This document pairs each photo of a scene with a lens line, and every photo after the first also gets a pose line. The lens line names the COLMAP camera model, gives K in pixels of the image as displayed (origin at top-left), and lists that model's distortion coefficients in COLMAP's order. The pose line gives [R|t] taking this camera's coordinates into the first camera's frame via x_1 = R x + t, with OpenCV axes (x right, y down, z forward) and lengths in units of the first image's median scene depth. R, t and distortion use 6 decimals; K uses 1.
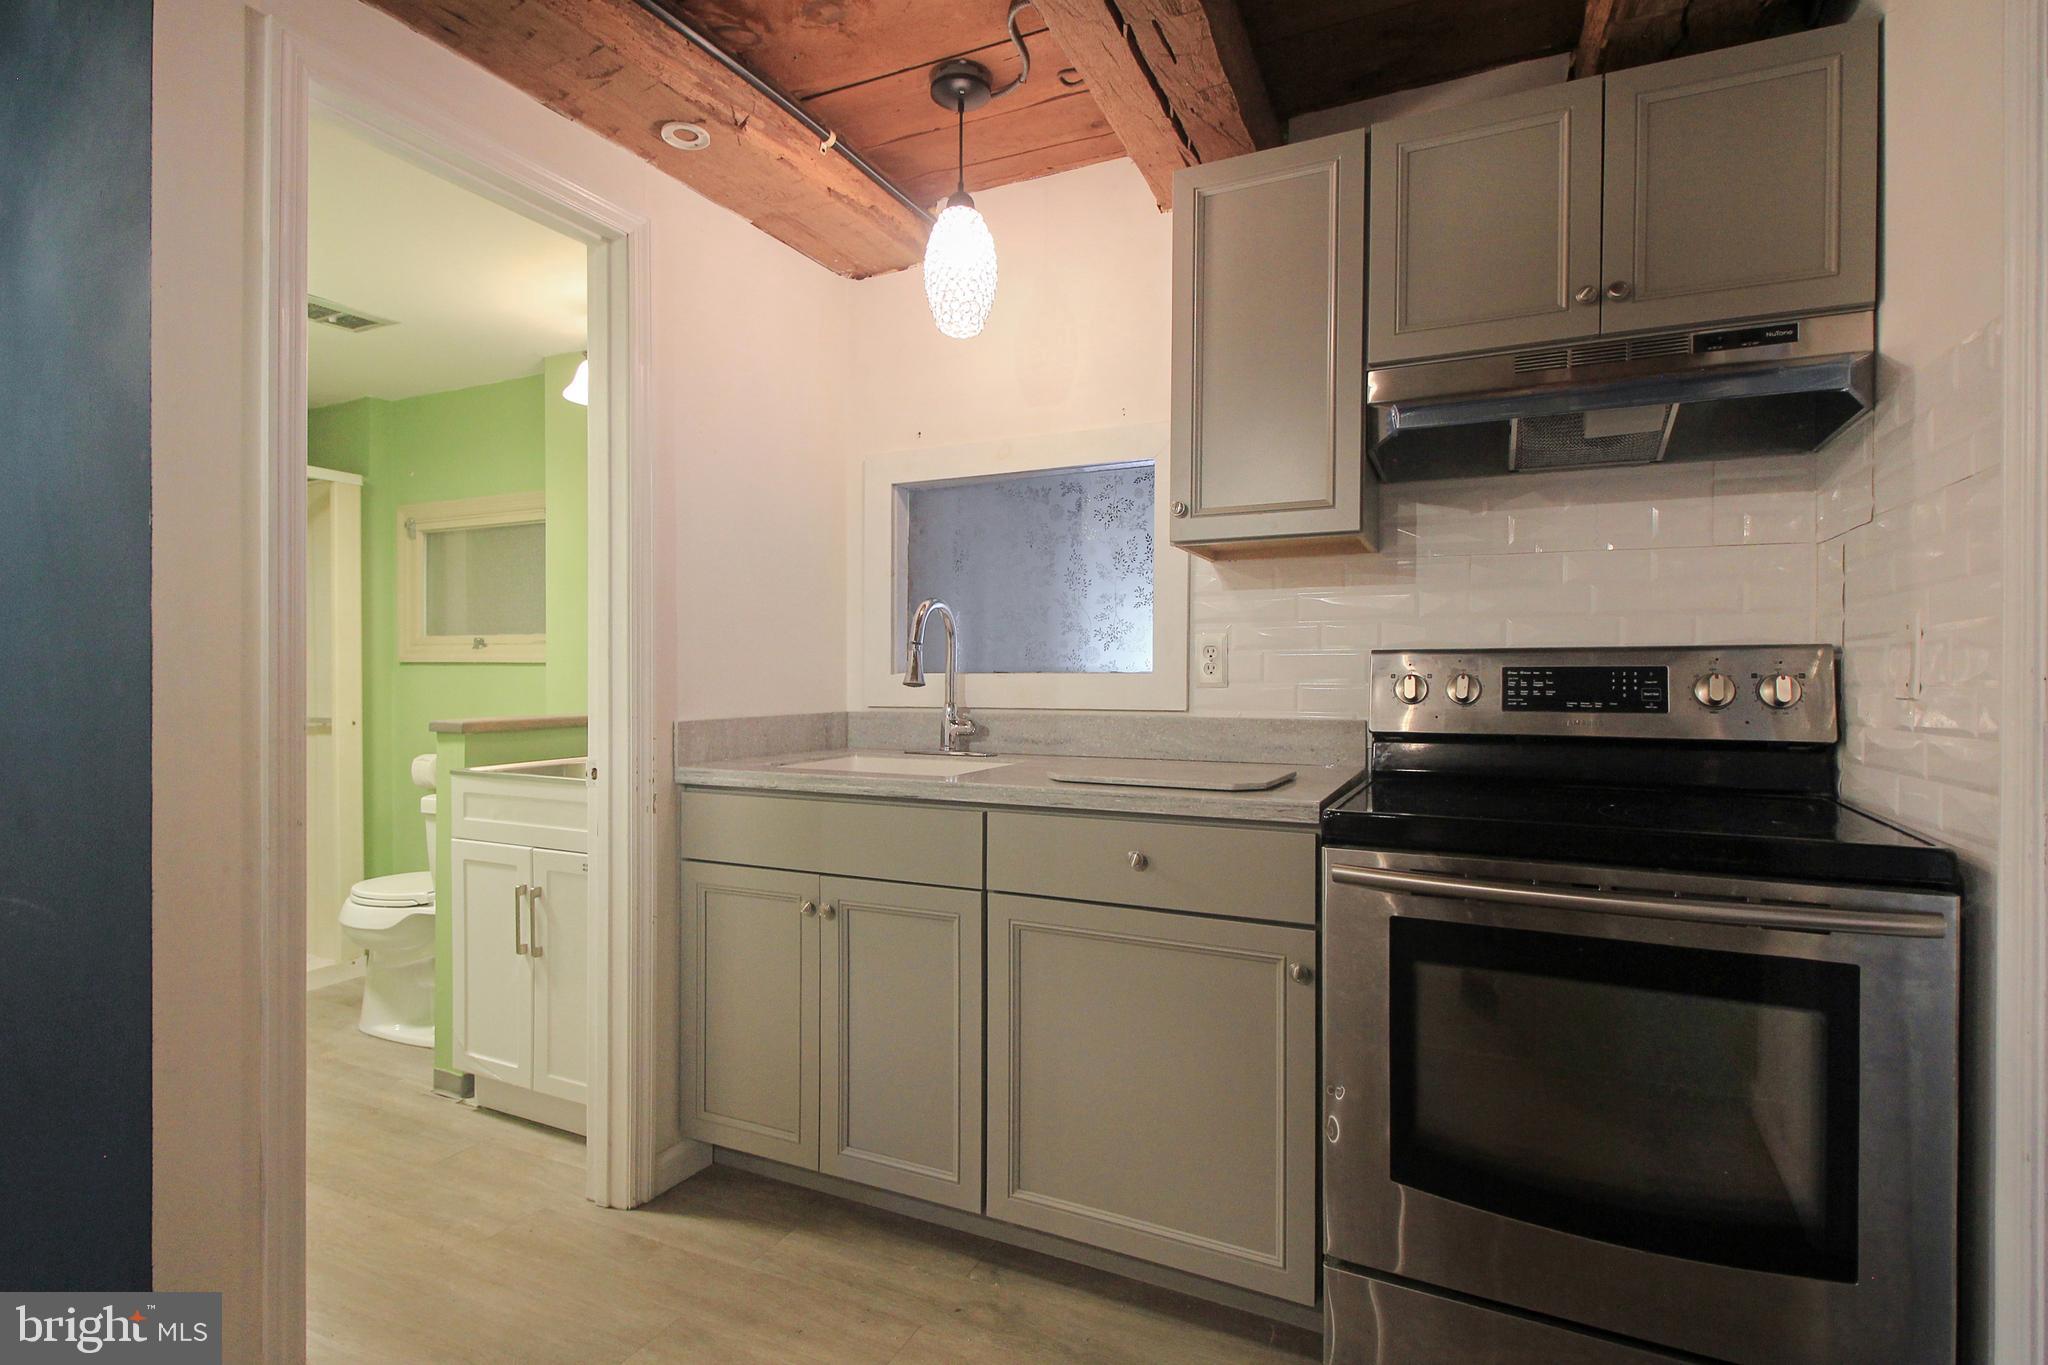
lens RADIAL K [[996.7, 0, 1006.0], [0, 996.7, 690.2], [0, 0, 1]] dist [-0.002861, -0.000883]
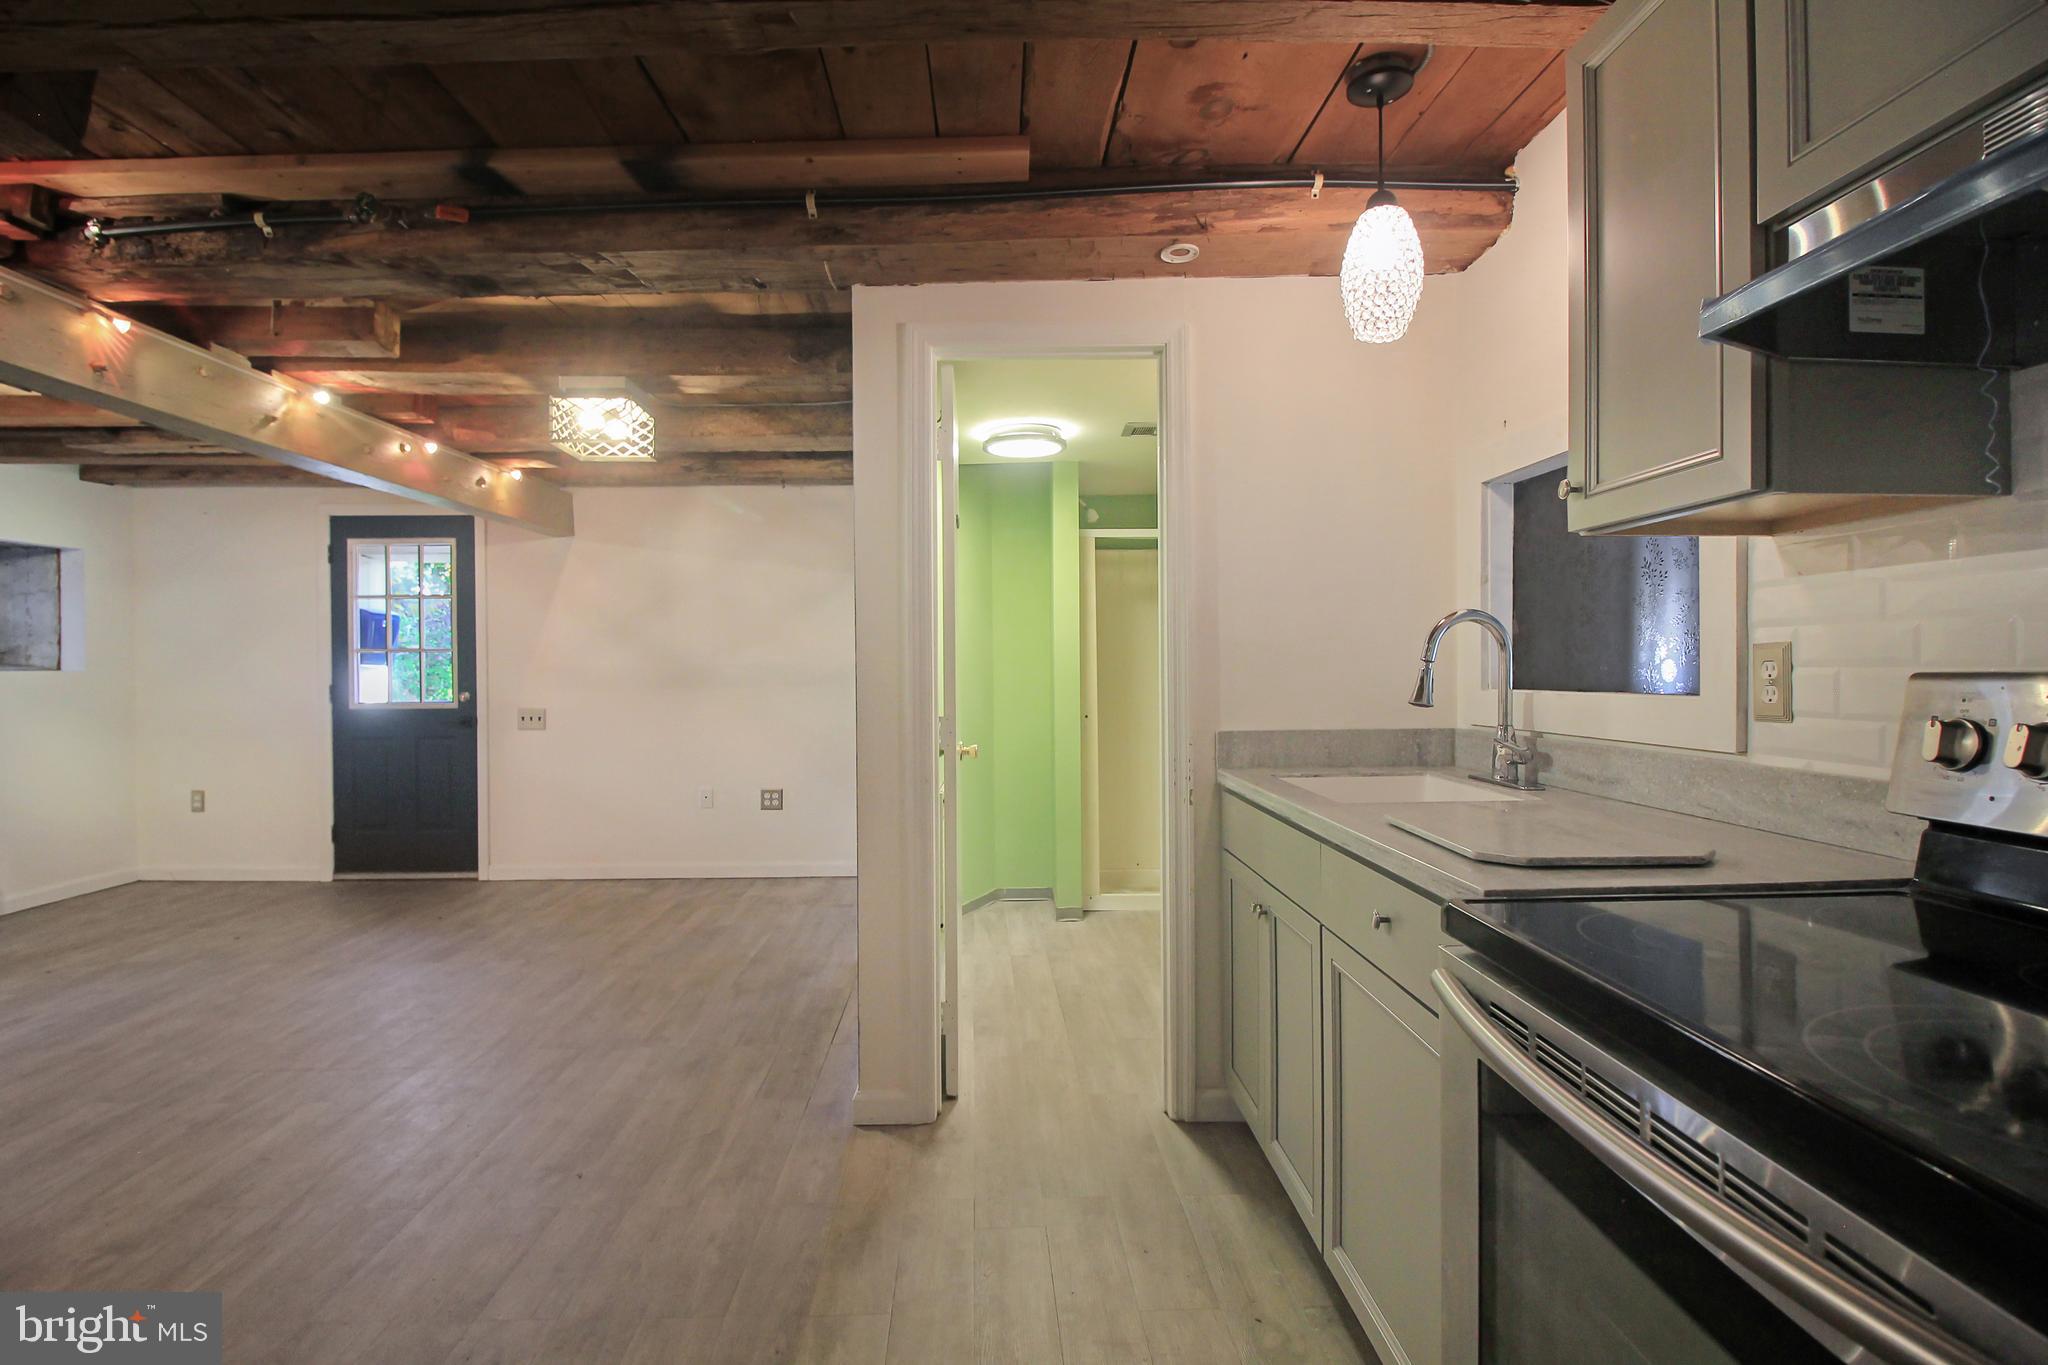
lens RADIAL K [[969.2, 0, 1016.5], [0, 969.2, 671.2], [0, 0, 1]] dist [0.002450, -0.008137]
pose [[0.453748, -0.002630, -0.891126, 0.578775], [-0.002520, 0.999988, -0.004234, -0.033925], [0.891126, 0.004167, 0.453736, 0.253806]]
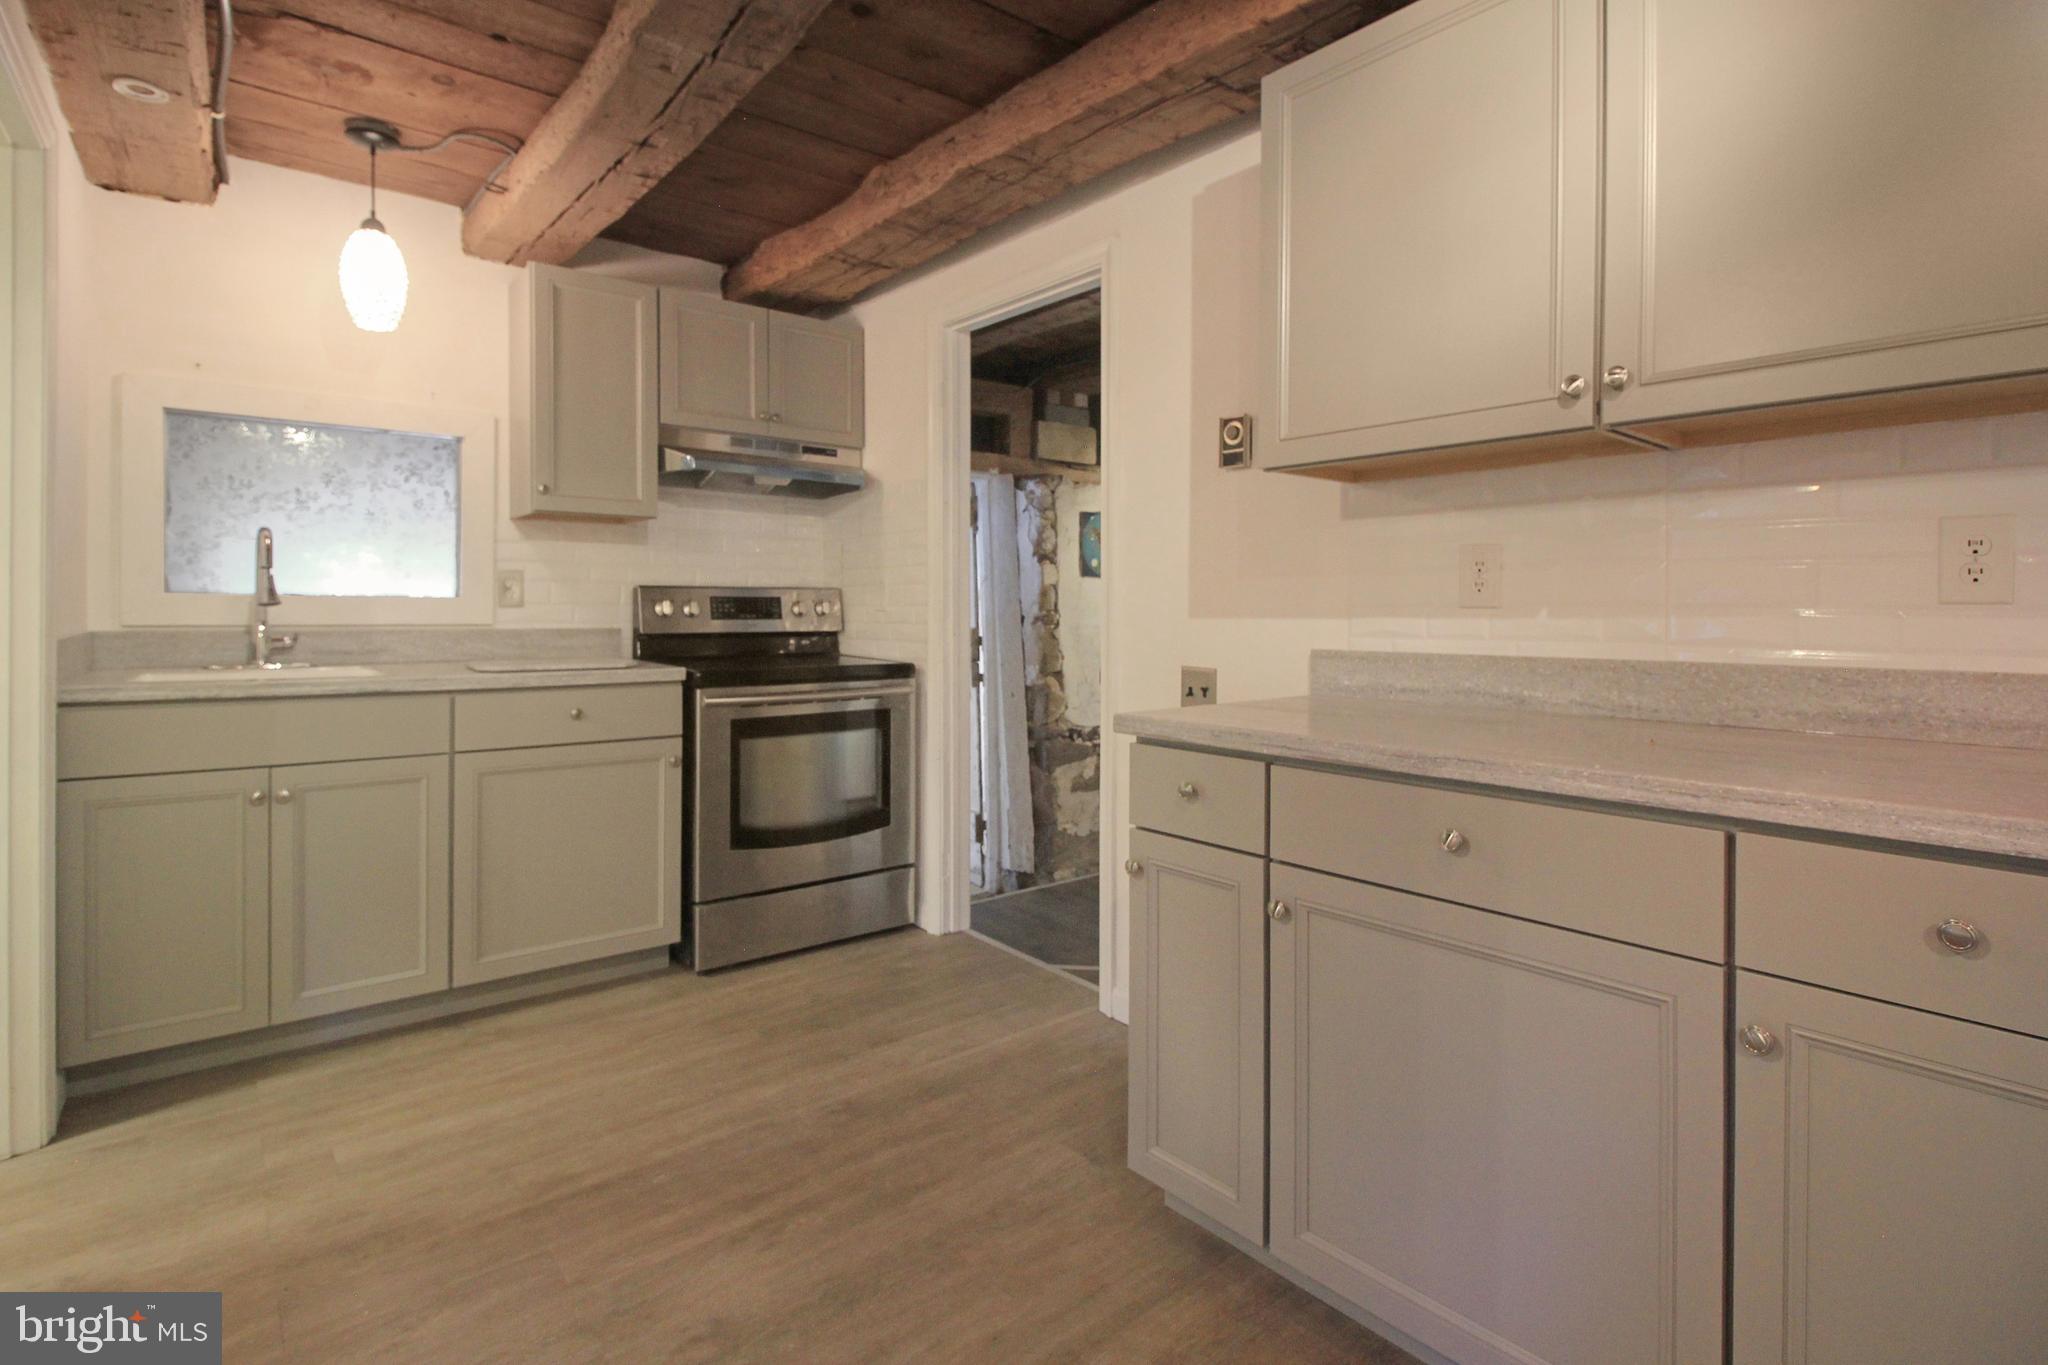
lens RADIAL K [[976.1, 0, 1014.0], [0, 976.1, 609.8], [0, 0, 1]] dist [-0.013434, -0.000303]
pose [[0.426460, -0.003252, 0.904500, -0.761163], [0.005836, 0.999983, 0.000844, 0.003859], [-0.904487, 0.004918, 0.426472, -0.240703]]
